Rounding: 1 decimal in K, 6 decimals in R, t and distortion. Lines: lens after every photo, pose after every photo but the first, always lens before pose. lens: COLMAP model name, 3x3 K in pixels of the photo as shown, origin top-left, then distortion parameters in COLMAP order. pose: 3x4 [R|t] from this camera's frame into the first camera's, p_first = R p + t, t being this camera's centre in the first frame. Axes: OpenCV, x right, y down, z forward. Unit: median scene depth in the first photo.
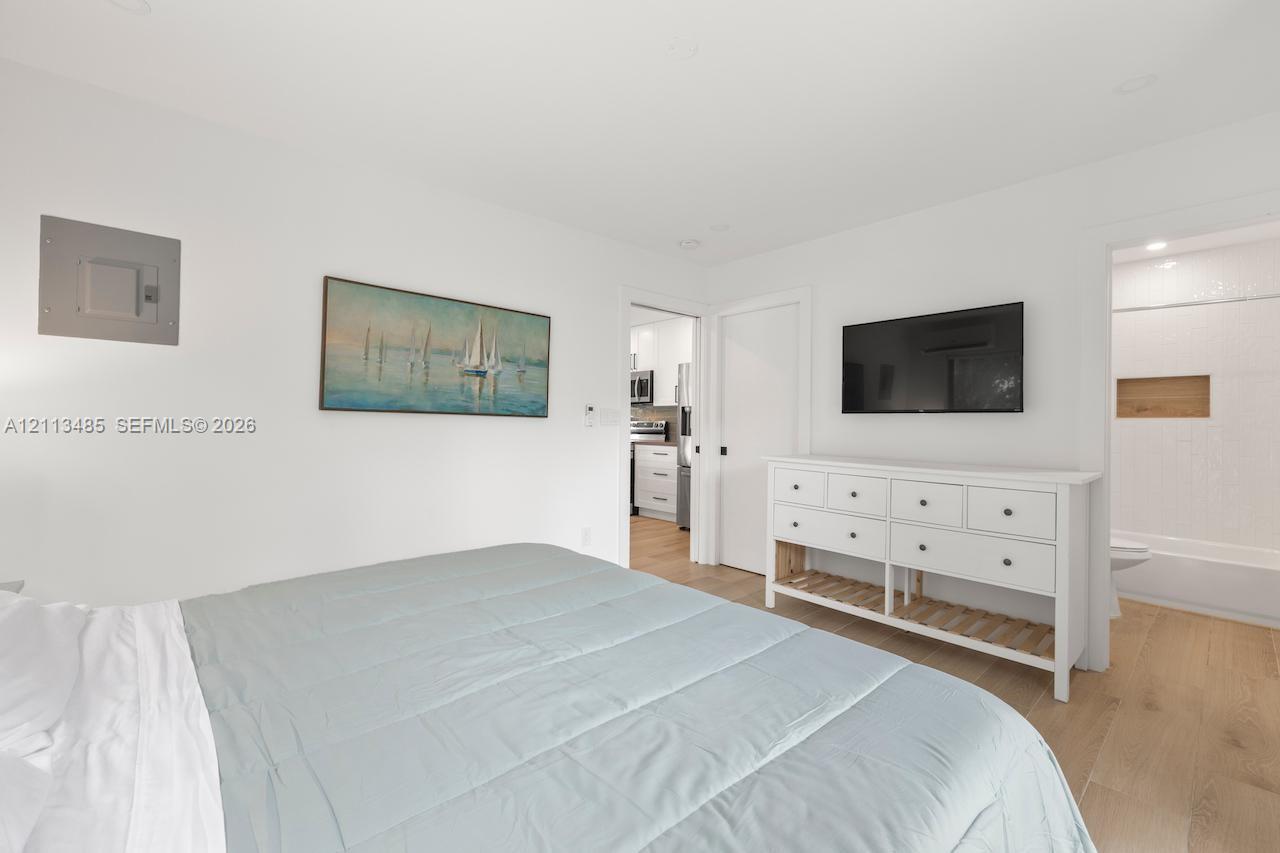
lens RADIAL K [[542.2, 0, 643.8], [0, 542.2, 423.0], [0, 0, 1]] dist [-0.005198, -0.000865]
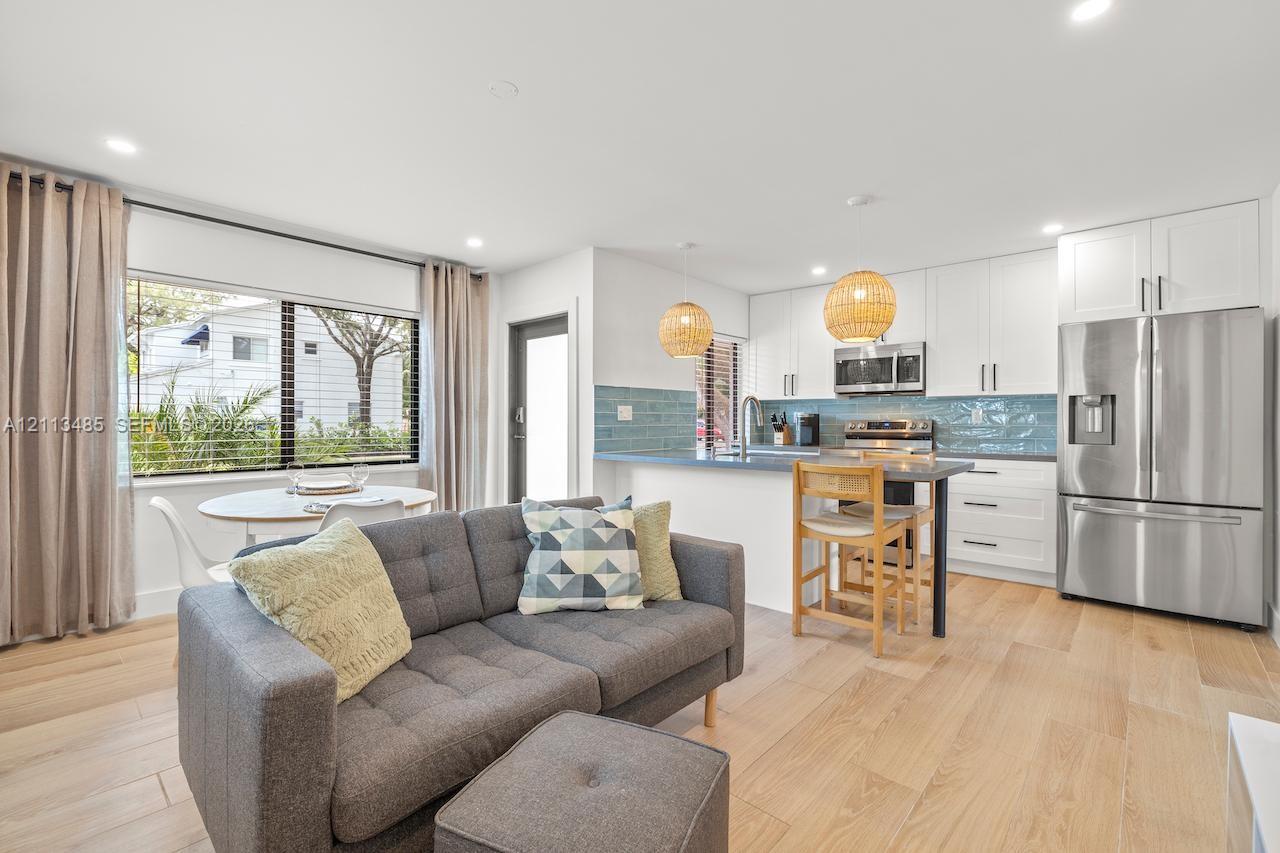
lens RADIAL K [[567.0, 0, 635.4], [0, 567.0, 422.1], [0, 0, 1]] dist [-0.000406, 0.000097]
pose [[0.996628, 0.000642, 0.082052, -0.382916], [-0.000683, 1.000000, 0.000471, -0.000593], [-0.082052, -0.000525, 0.996628, 0.339113]]
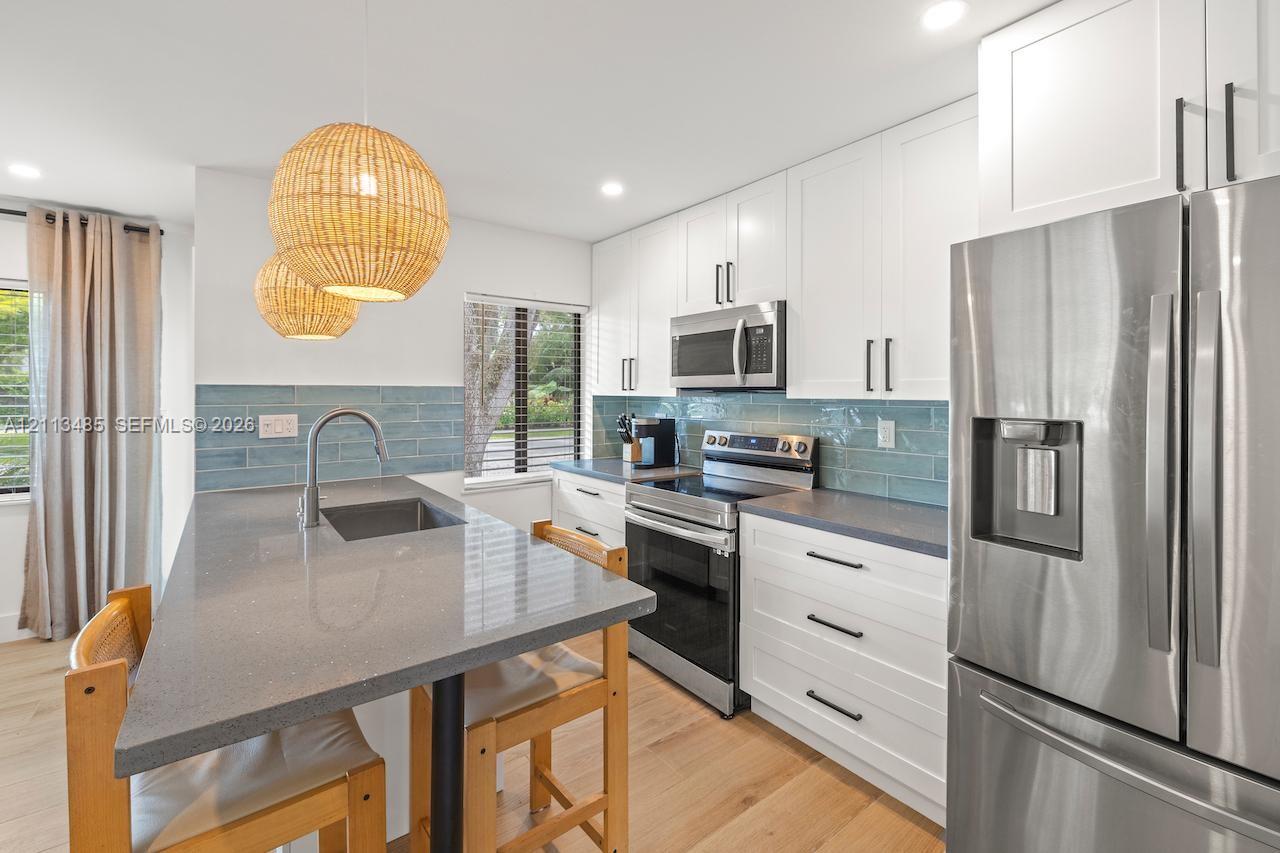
lens RADIAL K [[542.2, 0, 634.4], [0, 542.2, 398.3], [0, 0, 1]] dist [-0.005198, -0.000865]
pose [[0.994706, 0.001130, -0.102756, -0.045671], [-0.000816, 0.999995, 0.003091, -0.031987], [0.102759, -0.002991, 0.994702, 0.616115]]
